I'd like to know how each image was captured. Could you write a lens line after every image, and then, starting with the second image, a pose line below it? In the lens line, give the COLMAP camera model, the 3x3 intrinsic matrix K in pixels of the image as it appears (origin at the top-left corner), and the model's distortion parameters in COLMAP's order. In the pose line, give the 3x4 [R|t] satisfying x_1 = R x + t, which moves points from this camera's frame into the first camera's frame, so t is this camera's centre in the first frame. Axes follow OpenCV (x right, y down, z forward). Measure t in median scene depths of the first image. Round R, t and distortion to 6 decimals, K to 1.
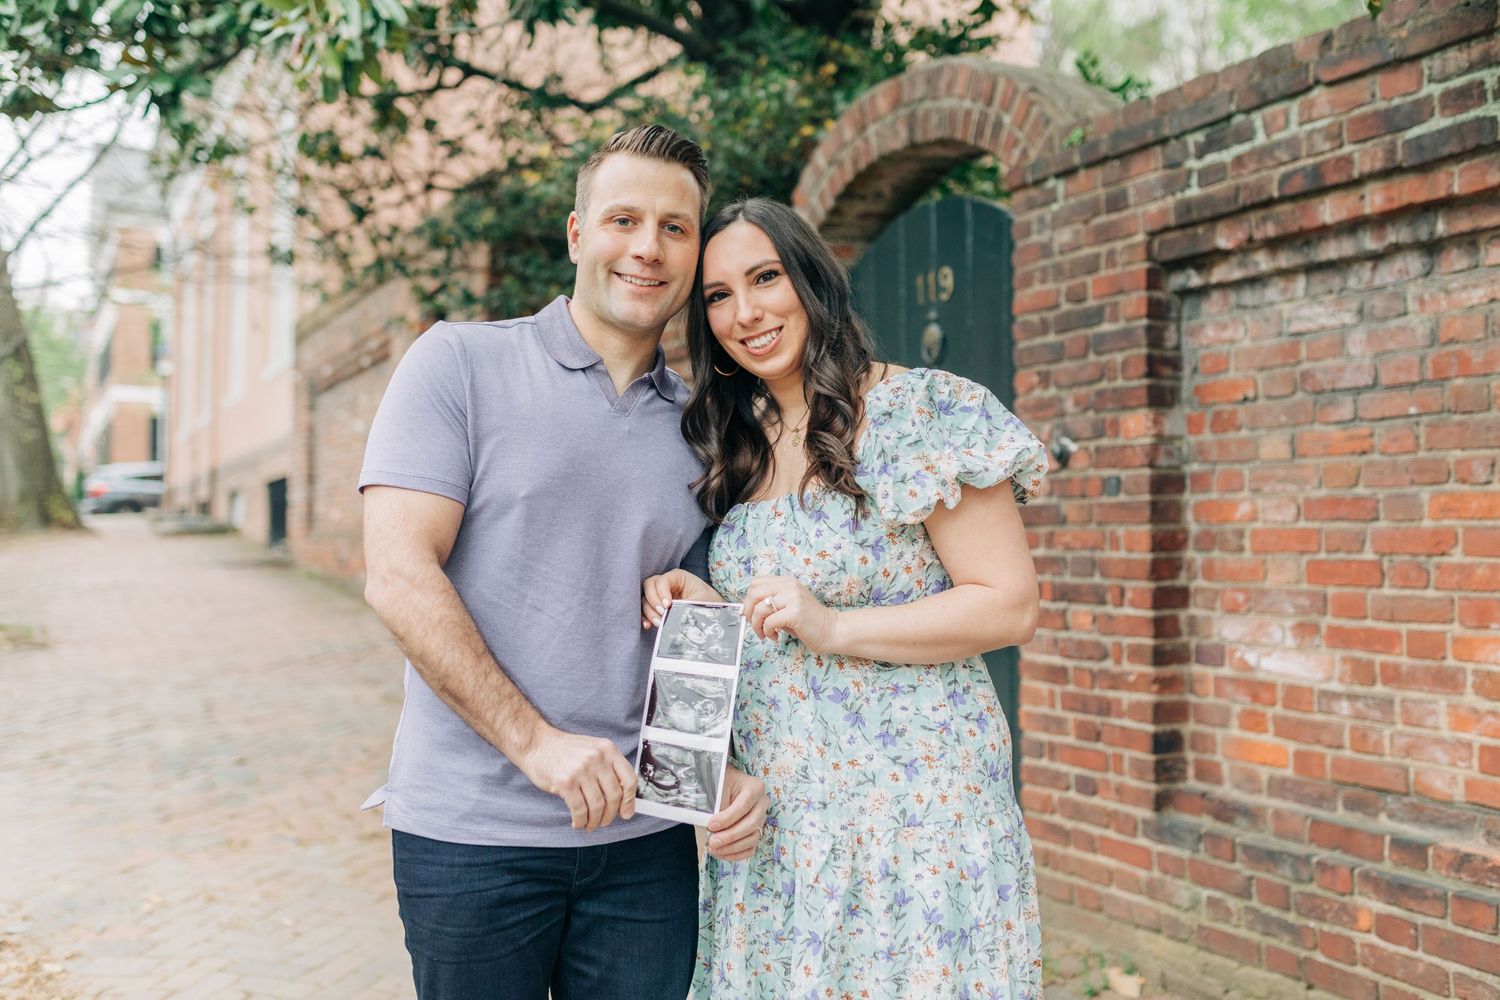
lens RADIAL K [[1510.6, 0, 820.3], [0, 1510.6, 490.9], [0, 0, 1]] dist [0.003578, 0.000000]
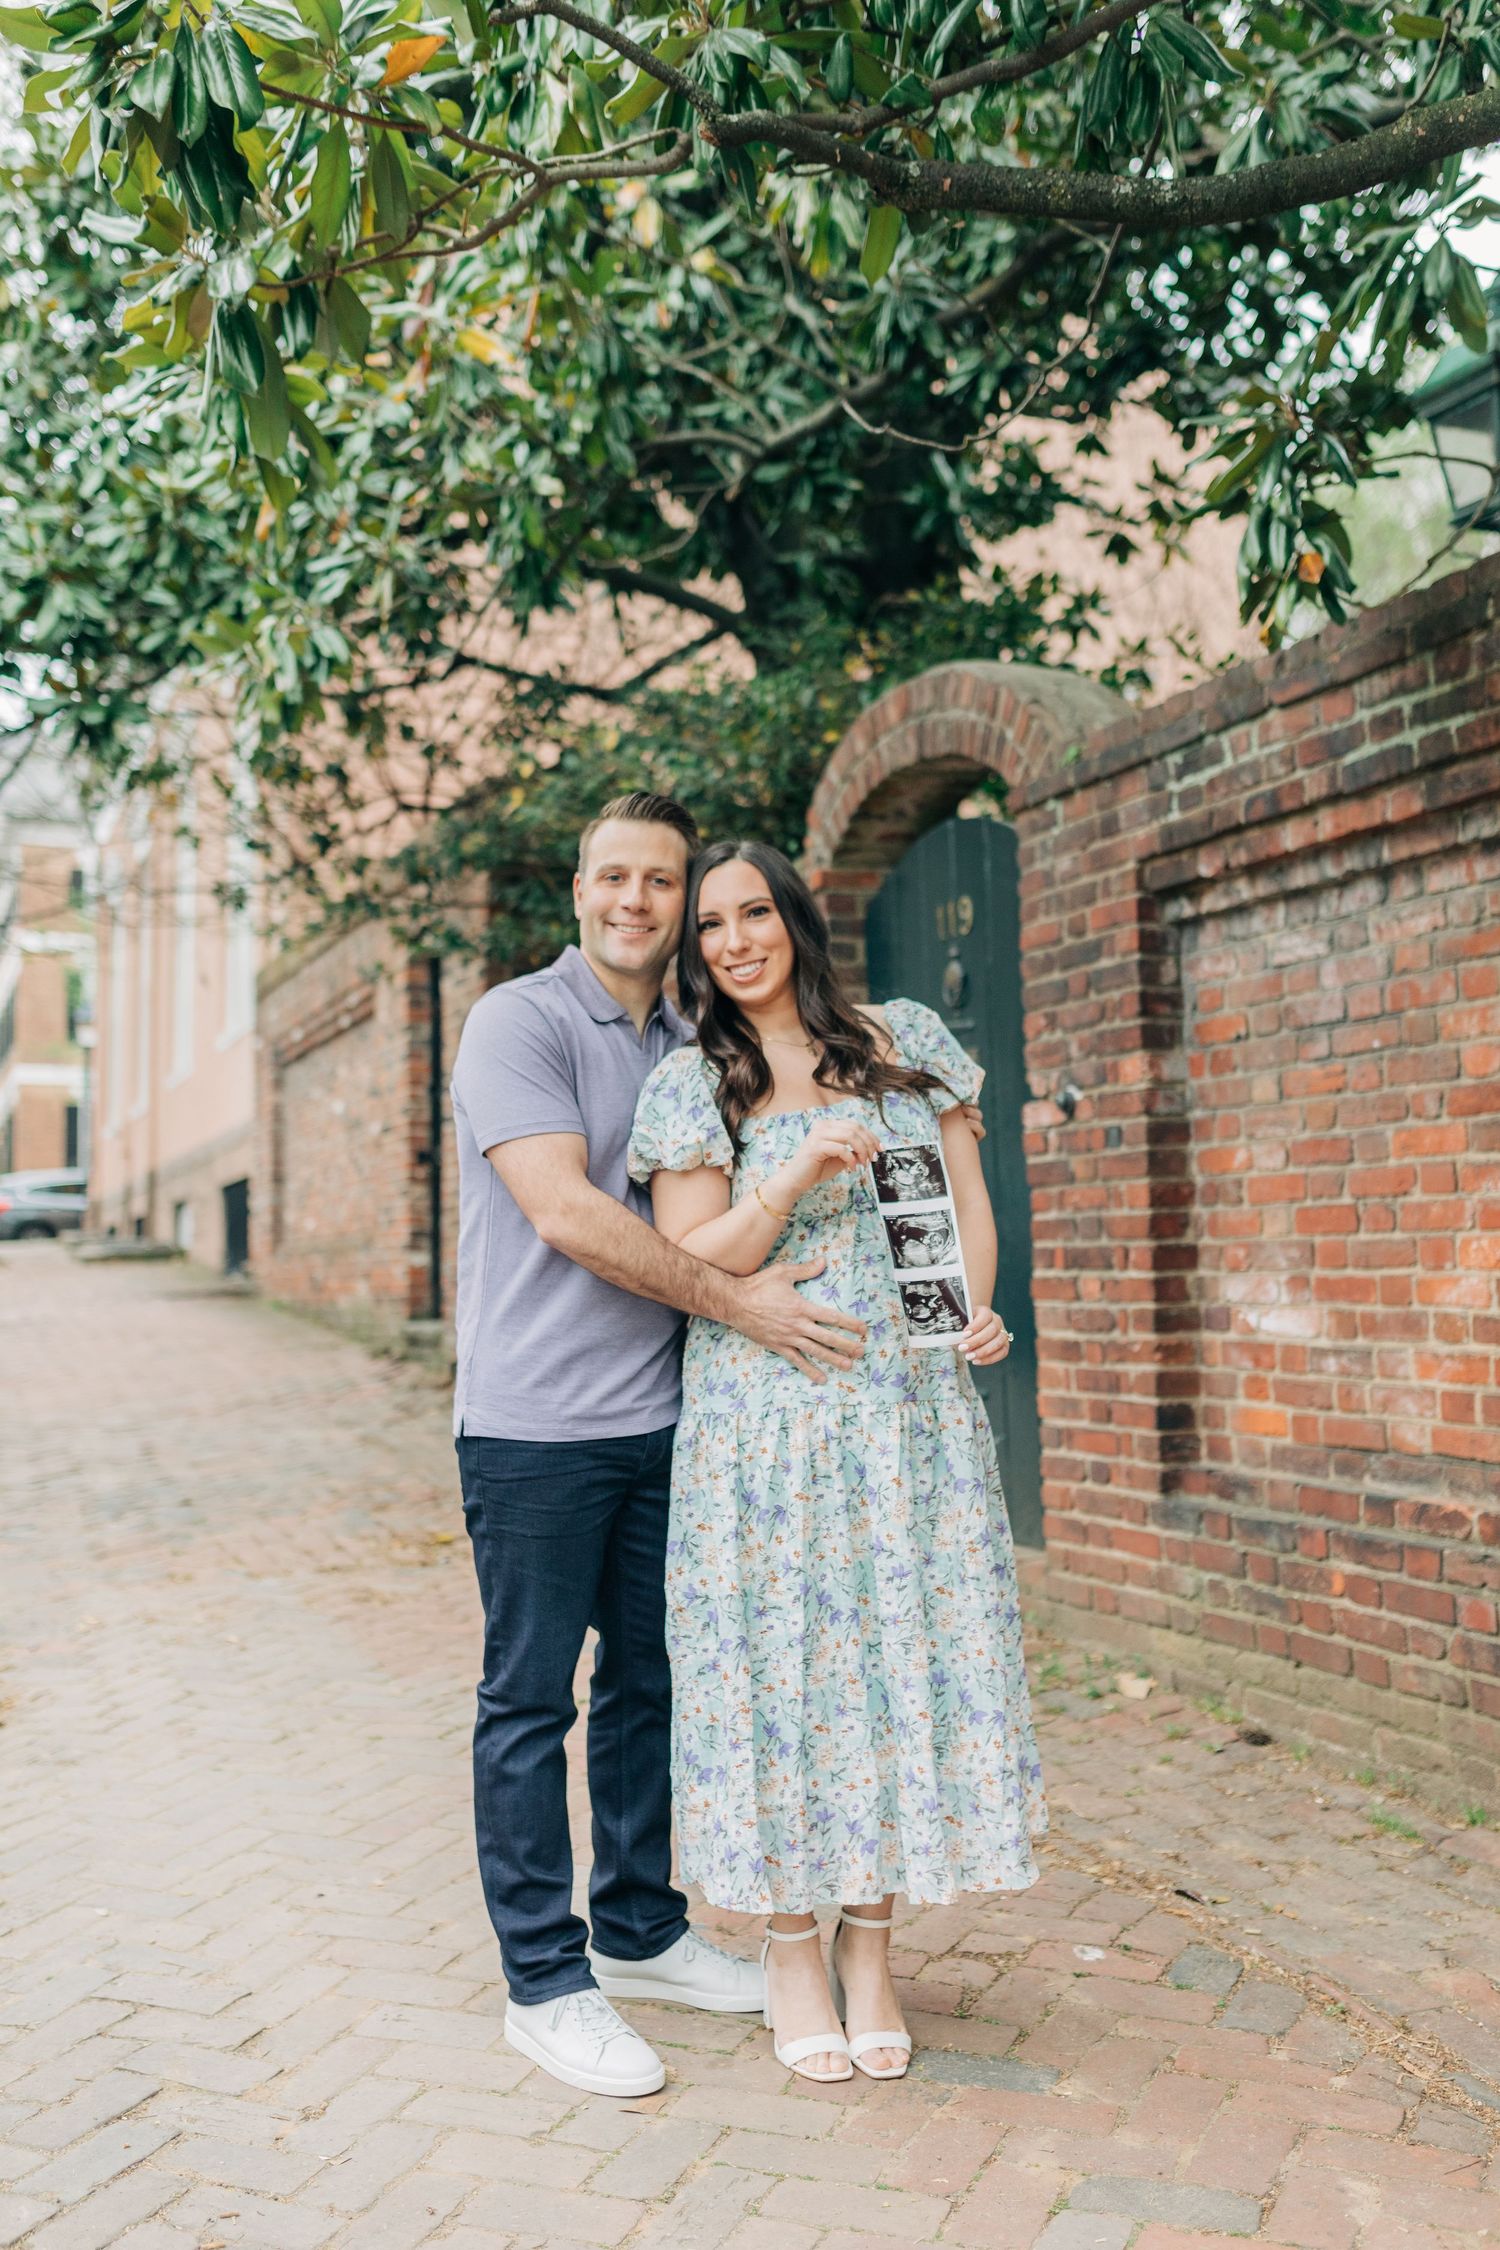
lens RADIAL K [[2266.0, 0, 860.4], [0, 2266.0, 1099.6], [0, 0, 1]] dist [0.003578, 0.000000]
pose [[0.996650, -0.022713, -0.078566, 0.144362], [0.019168, 0.998776, -0.045593, 0.032507], [0.079505, 0.043935, 0.995866, -0.357145]]
